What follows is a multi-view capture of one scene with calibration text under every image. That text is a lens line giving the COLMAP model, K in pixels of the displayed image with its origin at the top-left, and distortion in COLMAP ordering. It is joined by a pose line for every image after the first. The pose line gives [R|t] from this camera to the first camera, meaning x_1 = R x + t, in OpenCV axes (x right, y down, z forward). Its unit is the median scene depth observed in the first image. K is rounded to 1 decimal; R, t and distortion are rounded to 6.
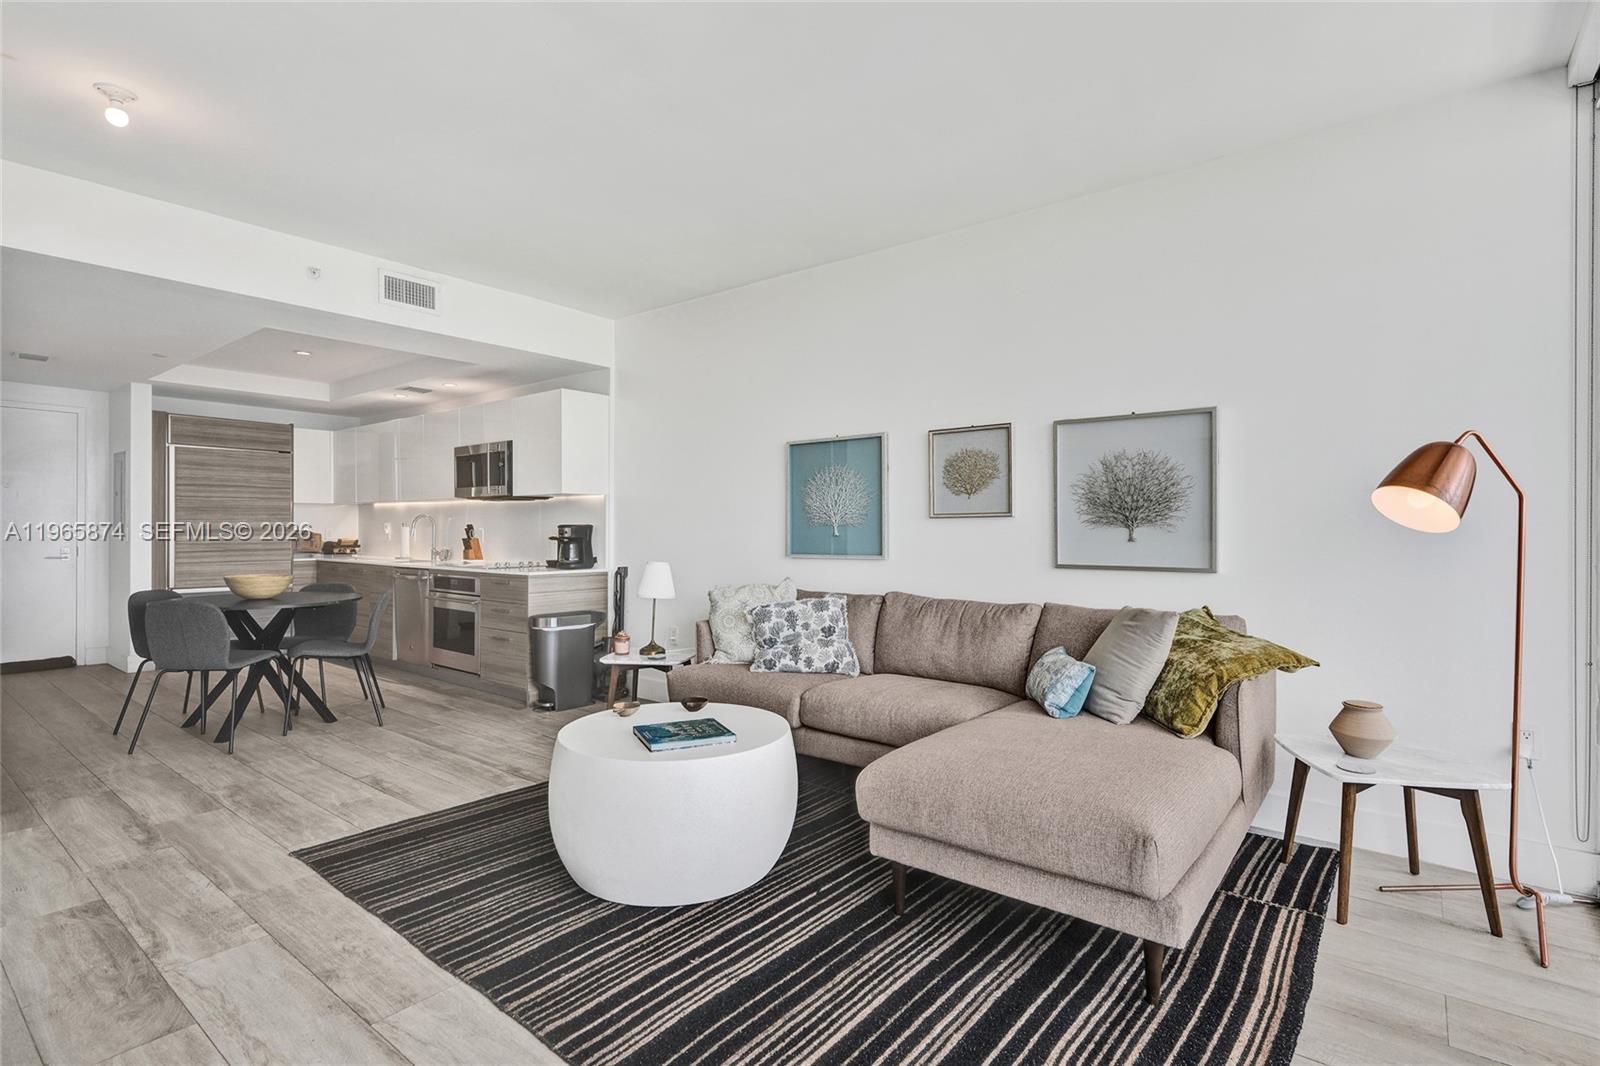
lens RADIAL K [[773.9, 0, 799.9], [0, 773.9, 527.8], [0, 0, 1]] dist [0.002498, 0.001097]
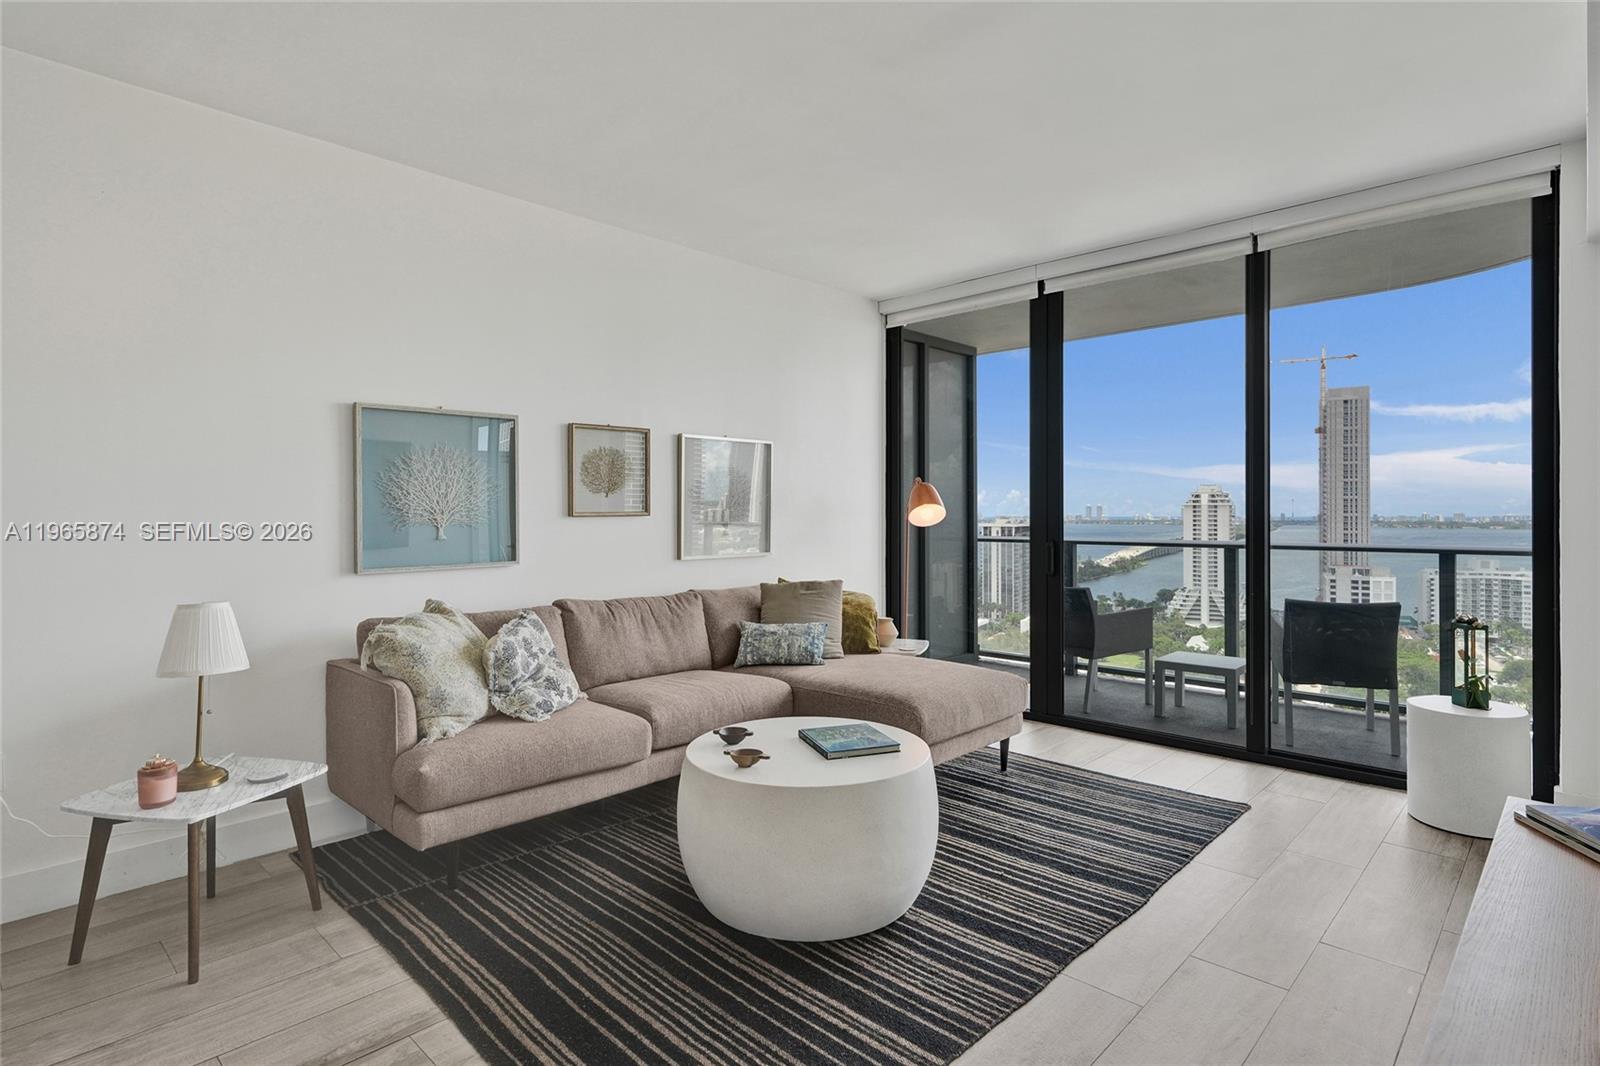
lens RADIAL K [[820.0, 0, 812.0], [0, 820.0, 513.9], [0, 0, 1]] dist [0.004684, 0.000833]
pose [[0.085589, -0.004647, 0.996320, -0.831642], [-0.002025, 0.999986, 0.004839, -0.022339], [-0.996328, -0.002432, 0.085579, 0.657352]]
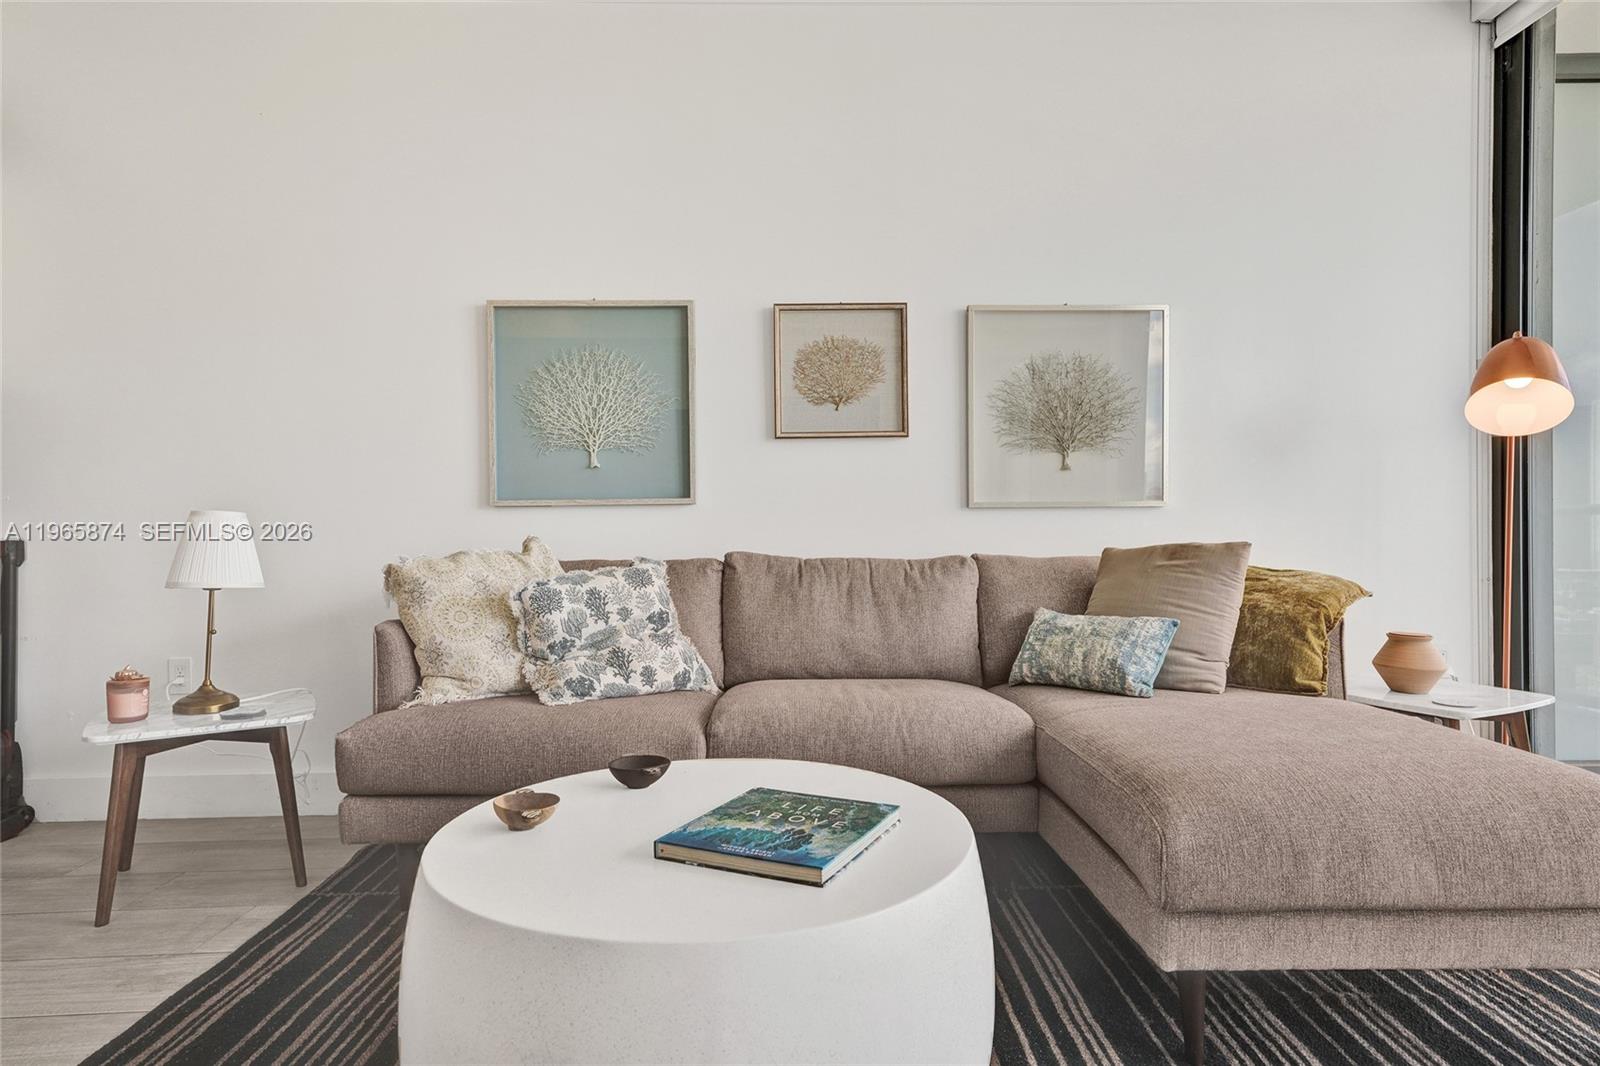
lens RADIAL K [[910.8, 0, 807.2], [0, 910.8, 530.6], [0, 0, 1]] dist [0.020858, 0.001161]
pose [[0.767792, -0.005033, 0.640679, -0.319213], [0.005858, 0.999982, 0.000835, 0.067912], [-0.640672, 0.003112, 0.767808, 0.412429]]
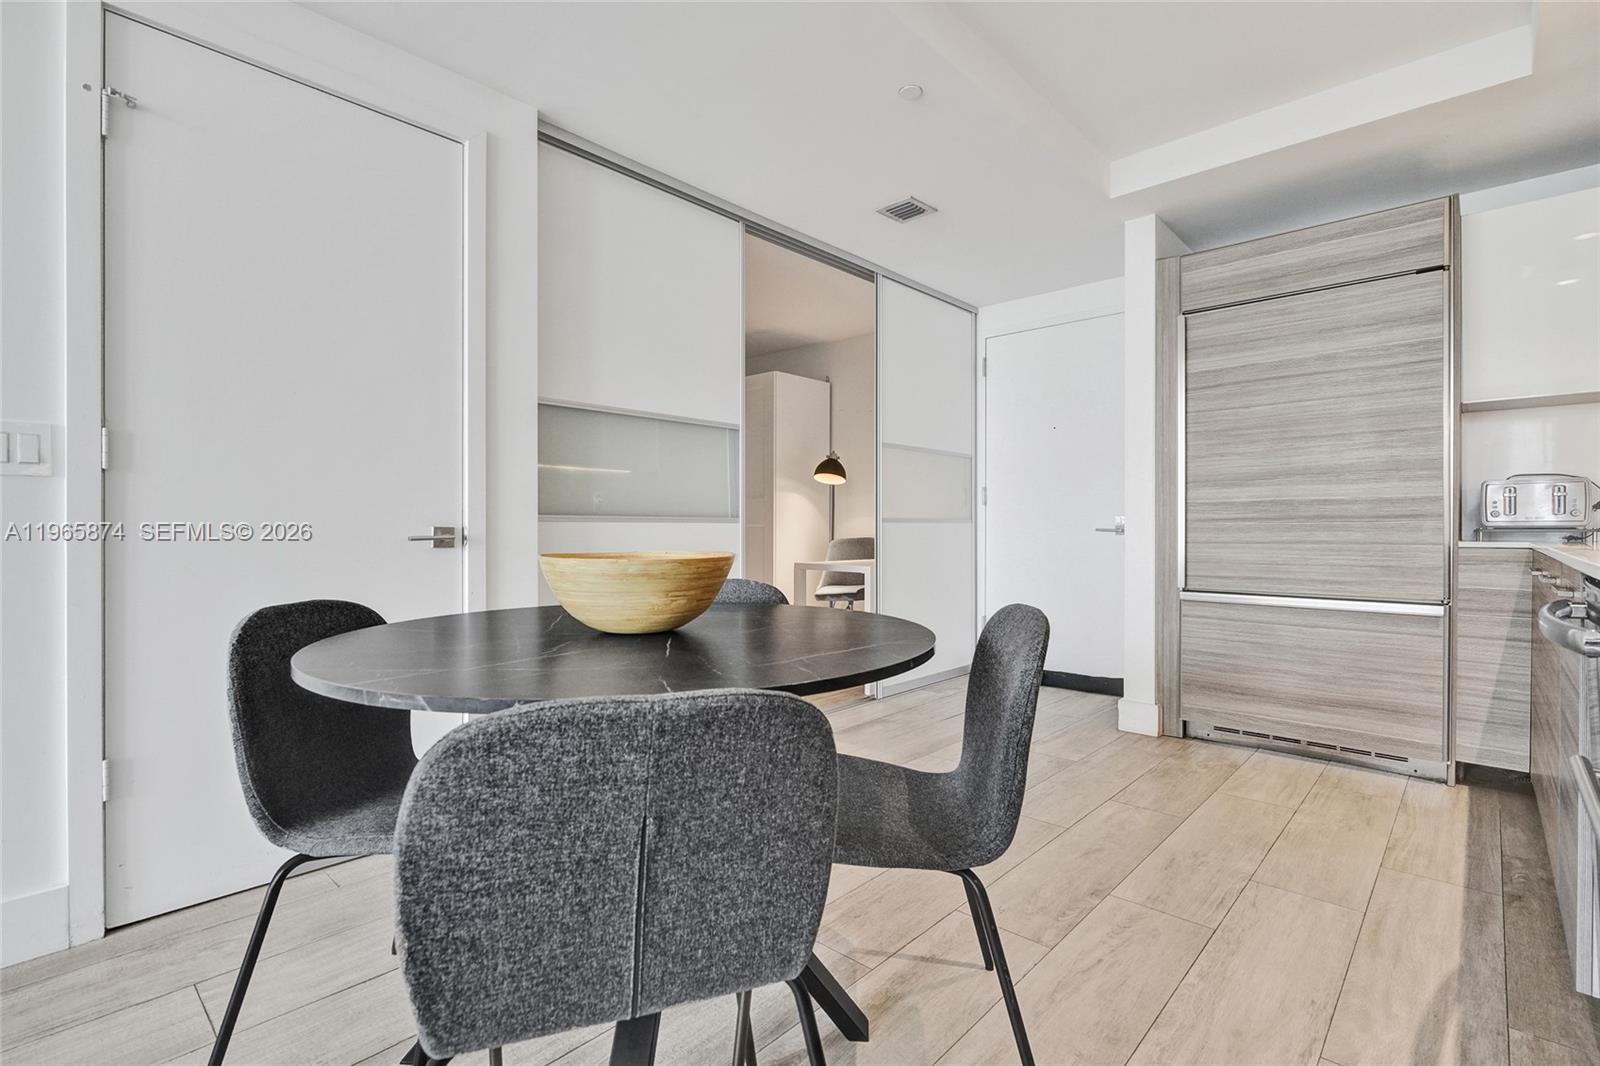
lens RADIAL K [[740.0, 0, 805.5], [0, 740.0, 528.1], [0, 0, 1]] dist [-0.003221, -0.000833]
pose [[-0.067383, 0.000173, -0.997727, -0.505285], [0.002560, 0.999997, 0.000001, 0.062627], [0.997724, -0.002554, -0.067383, 1.333696]]
